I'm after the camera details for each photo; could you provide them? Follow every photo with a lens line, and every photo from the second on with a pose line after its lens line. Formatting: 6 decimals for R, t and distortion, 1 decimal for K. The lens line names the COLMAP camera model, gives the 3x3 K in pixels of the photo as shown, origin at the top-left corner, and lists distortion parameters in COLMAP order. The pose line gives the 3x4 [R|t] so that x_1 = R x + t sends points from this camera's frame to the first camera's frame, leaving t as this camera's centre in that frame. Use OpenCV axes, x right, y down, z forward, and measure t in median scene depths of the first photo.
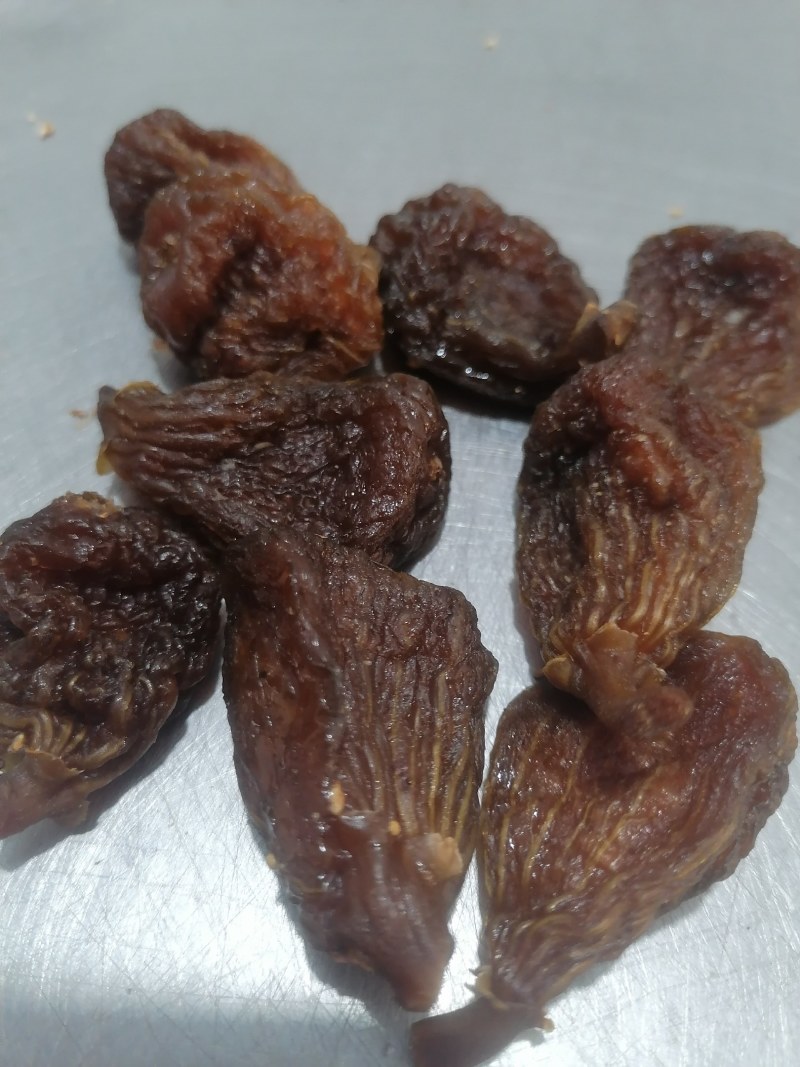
lens RADIAL K [[888.7, 0, 400.0], [0, 888.7, 533.5], [0, 0, 1]] dist [-0.004162, -0.010993]
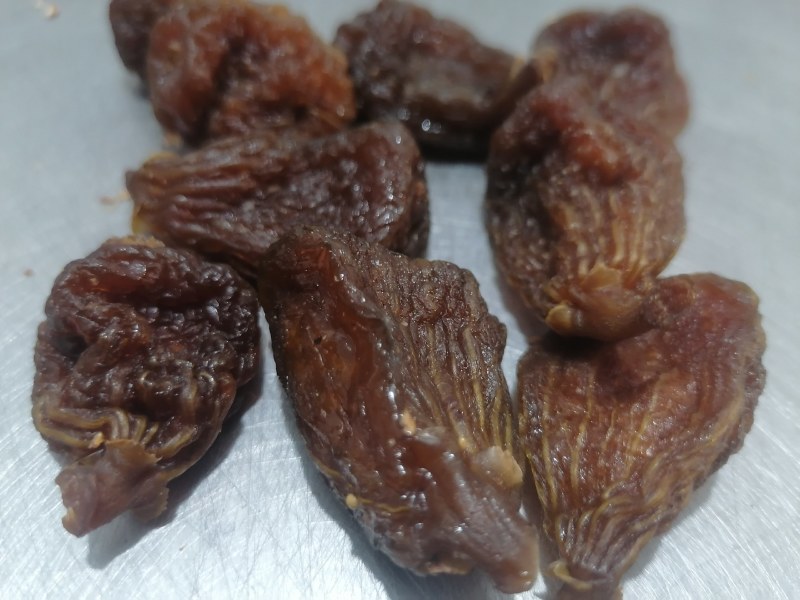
lens RADIAL K [[678.6, 0, 400.0], [0, 678.6, 300.0], [0, 0, 1]] dist [-0.031963, -0.009104]
pose [[0.985044, -0.130853, 0.112094, -0.126769], [0.142608, 0.984281, -0.104186, 0.190863], [-0.096698, 0.118613, 0.988221, 0.122583]]
